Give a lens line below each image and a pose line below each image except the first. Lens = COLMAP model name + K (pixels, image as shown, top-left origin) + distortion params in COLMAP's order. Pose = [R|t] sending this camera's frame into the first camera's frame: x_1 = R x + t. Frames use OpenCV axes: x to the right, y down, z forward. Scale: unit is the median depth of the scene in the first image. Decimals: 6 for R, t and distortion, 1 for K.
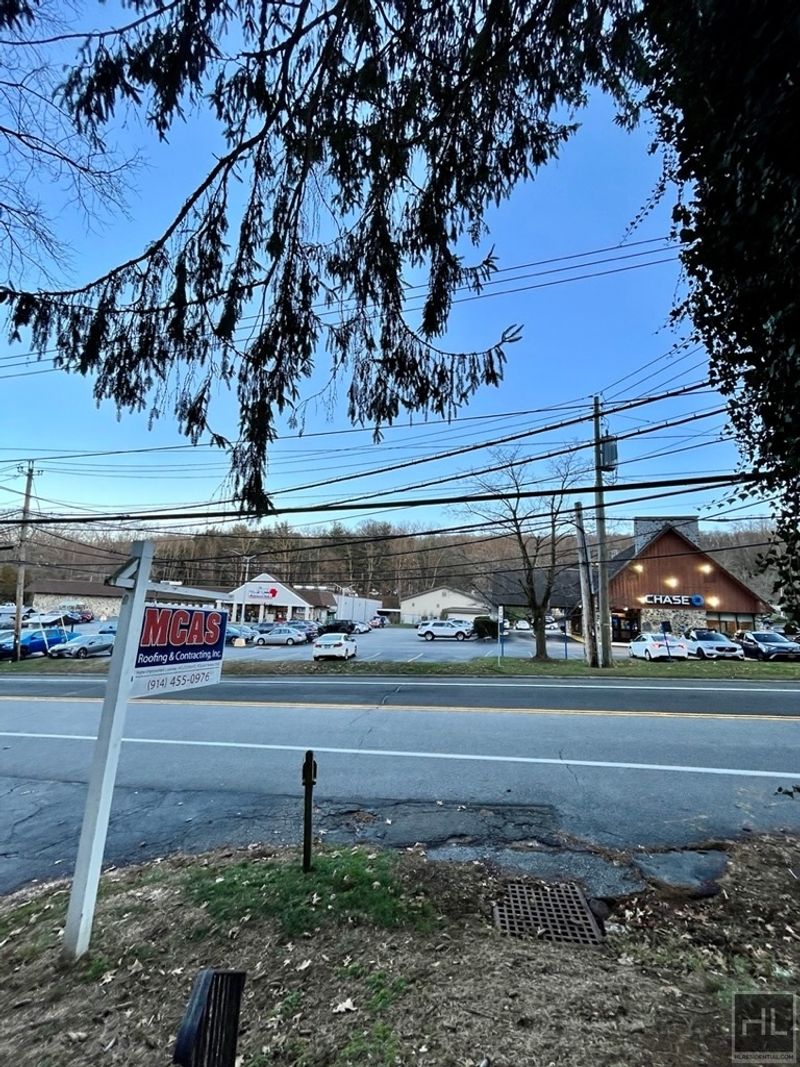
lens RADIAL K [[431.5, 0, 401.1], [0, 431.5, 530.2], [0, 0, 1]] dist [-0.005588, 0.001208]
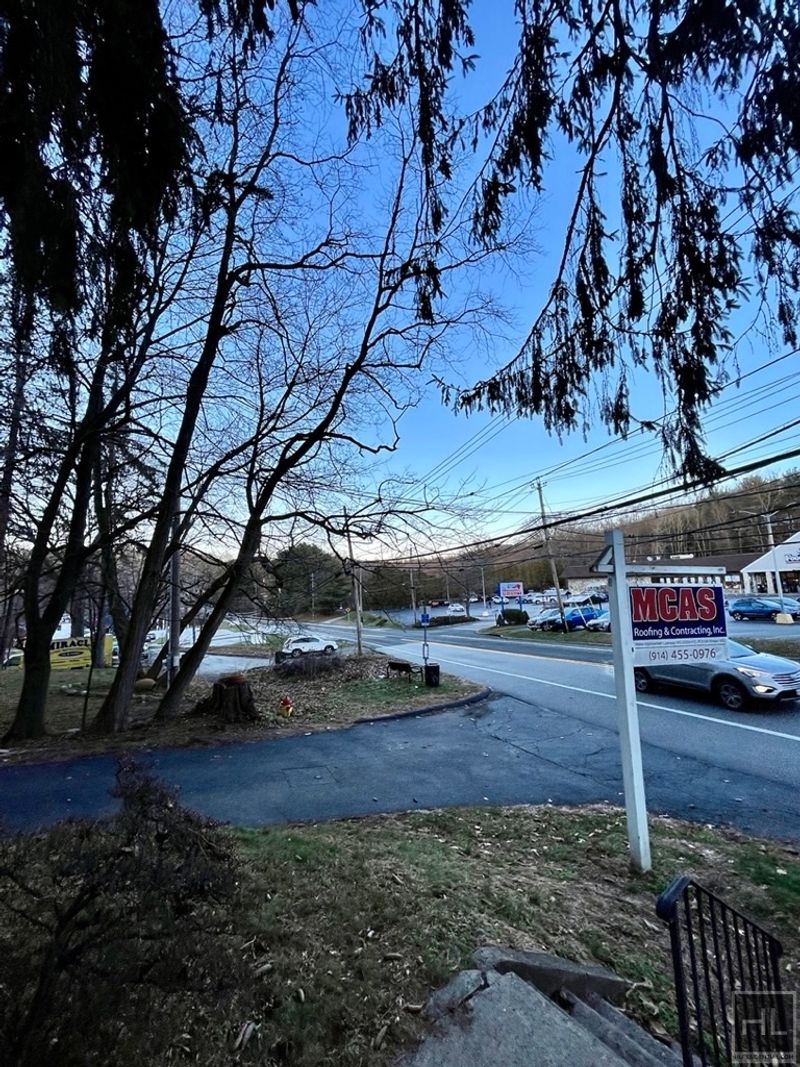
lens RADIAL K [[431.5, 0, 399.5], [0, 431.5, 533.9], [0, 0, 1]] dist [-0.005588, 0.001208]
pose [[0.475565, -0.166381, -0.863803, 0.117871], [0.218901, 0.973445, -0.066985, -0.013700], [0.852010, -0.157232, 0.499357, -0.053527]]
